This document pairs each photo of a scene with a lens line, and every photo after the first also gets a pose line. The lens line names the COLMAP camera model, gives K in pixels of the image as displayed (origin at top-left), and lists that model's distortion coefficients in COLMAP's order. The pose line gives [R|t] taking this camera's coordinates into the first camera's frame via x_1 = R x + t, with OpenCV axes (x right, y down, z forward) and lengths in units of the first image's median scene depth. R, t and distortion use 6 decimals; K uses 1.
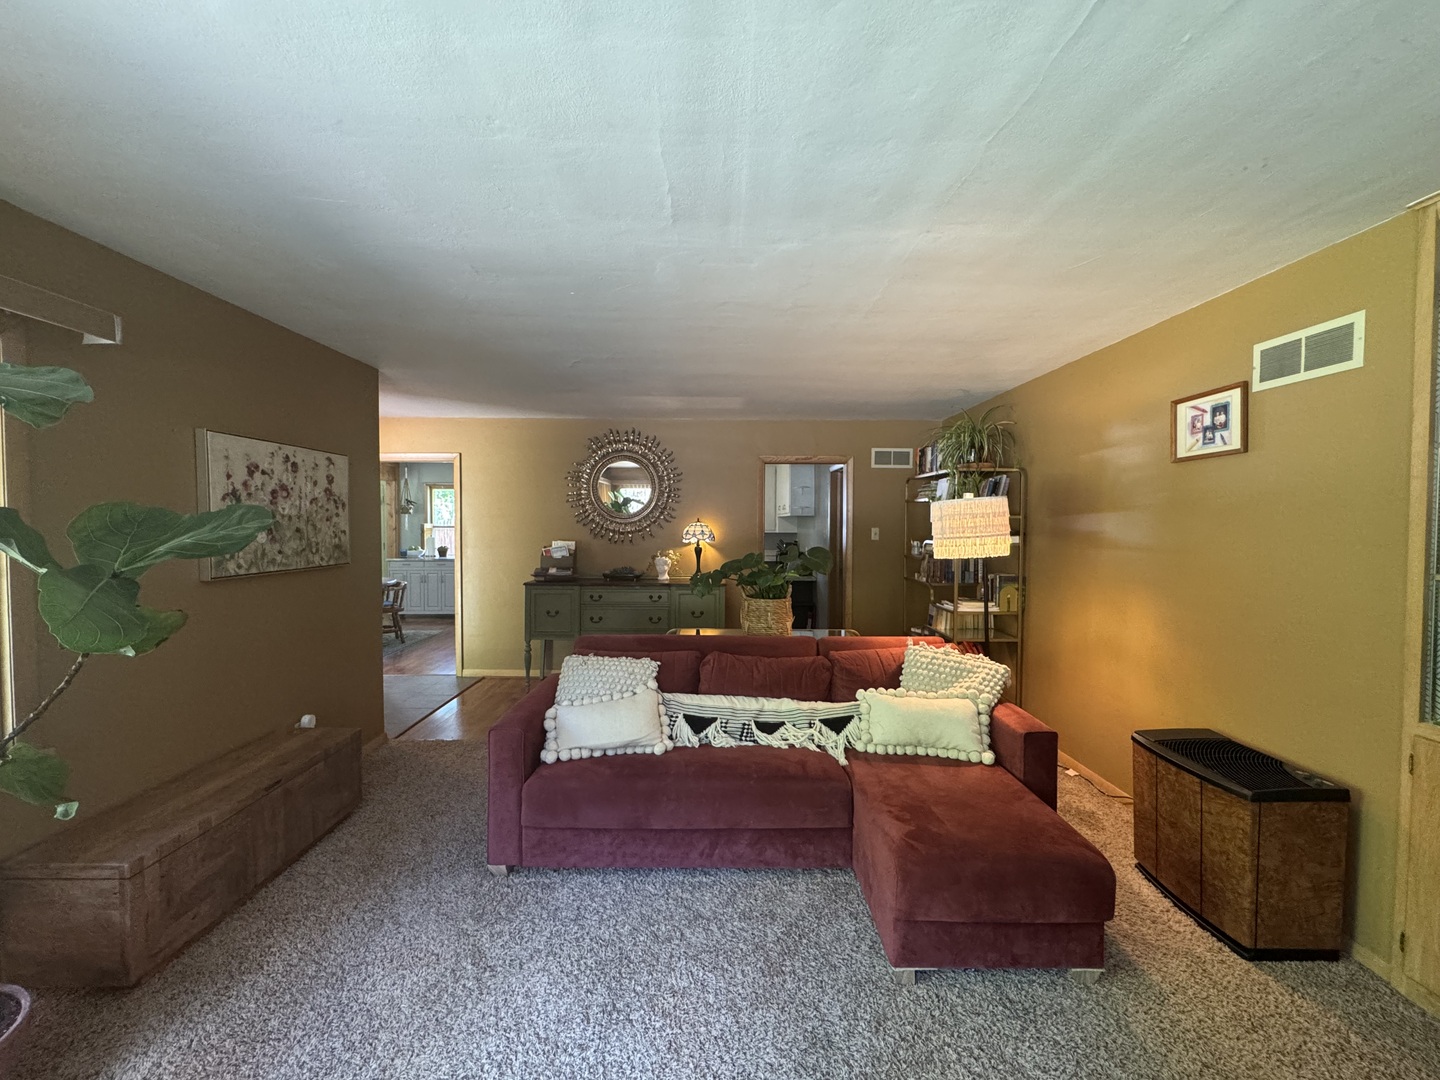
lens RADIAL K [[578.1, 0, 718.7], [0, 578.1, 539.0], [0, 0, 1]] dist [-0.005855, 0.000702]
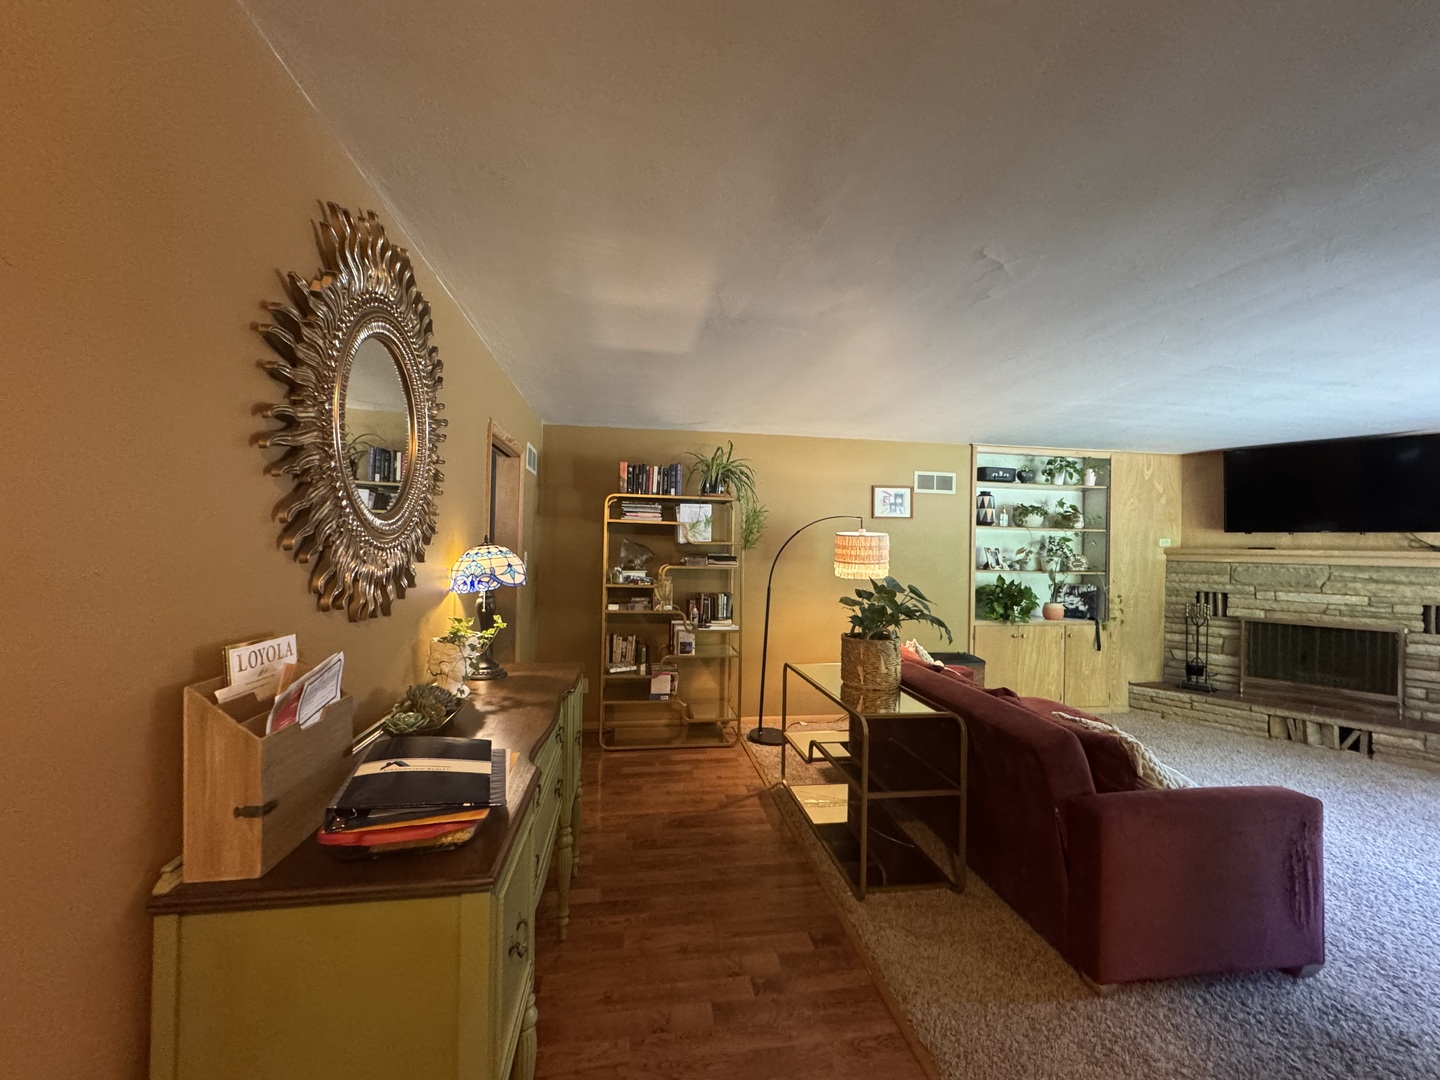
lens RADIAL K [[578.1, 0, 720.0], [0, 578.1, 540.4], [0, 0, 1]] dist [-0.005855, 0.000702]
pose [[-0.142072, 0.006102, 0.989838, -1.104048], [0.013520, 0.999900, -0.004224, -0.068264], [-0.989764, 0.012782, -0.142140, 1.965894]]
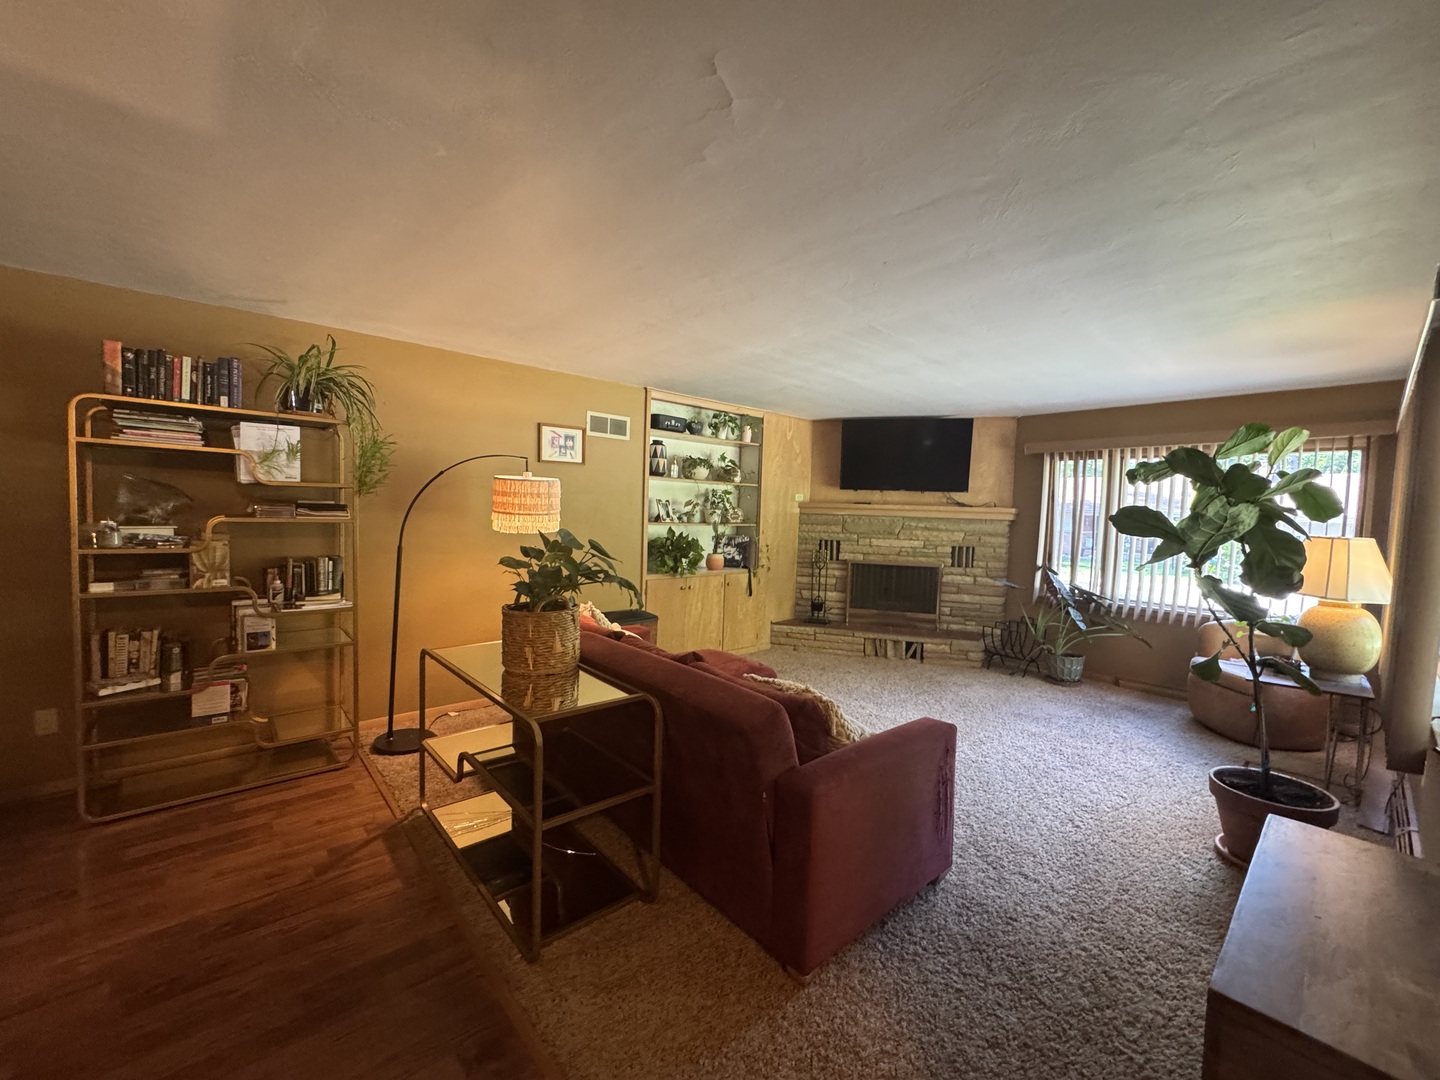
lens RADIAL K [[578.1, 0, 721.6], [0, 578.1, 539.5], [0, 0, 1]] dist [-0.005855, 0.000702]
pose [[-0.655608, -0.060792, 0.752650, -0.831234], [-0.006580, 0.997176, 0.074810, -0.048477], [-0.755072, 0.044094, -0.654157, 1.869129]]
